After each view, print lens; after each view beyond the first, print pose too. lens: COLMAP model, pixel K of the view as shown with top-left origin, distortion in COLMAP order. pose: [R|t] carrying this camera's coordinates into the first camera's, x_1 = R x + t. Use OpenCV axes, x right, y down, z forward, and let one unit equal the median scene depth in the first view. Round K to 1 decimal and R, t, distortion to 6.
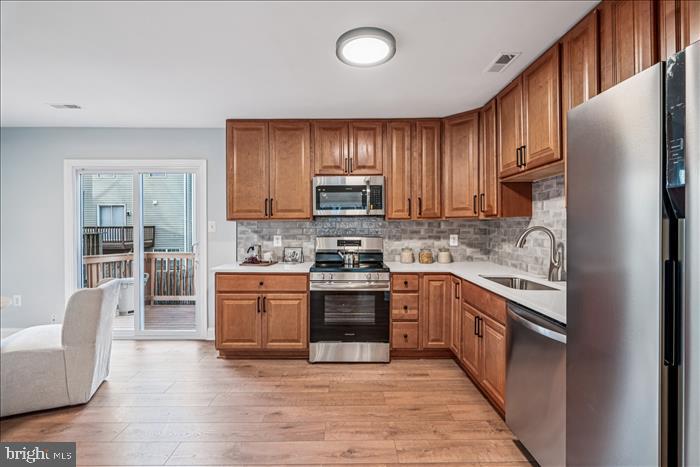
lens RADIAL K [[319.9, 0, 349.5], [0, 319.9, 230.5], [0, 0, 1]] dist [-0.001188, -0.000095]
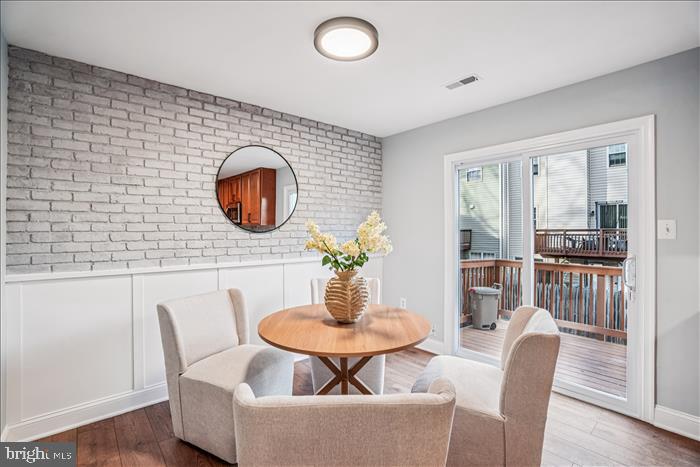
lens RADIAL K [[322.1, 0, 348.3], [0, 322.1, 230.5], [0, 0, 1]] dist [-0.049705, 0.016772]
pose [[0.639584, -0.001343, -0.768720, -0.413459], [-0.007618, 0.999938, -0.008085, -0.000980], [0.768683, 0.011027, 0.639535, 0.240905]]
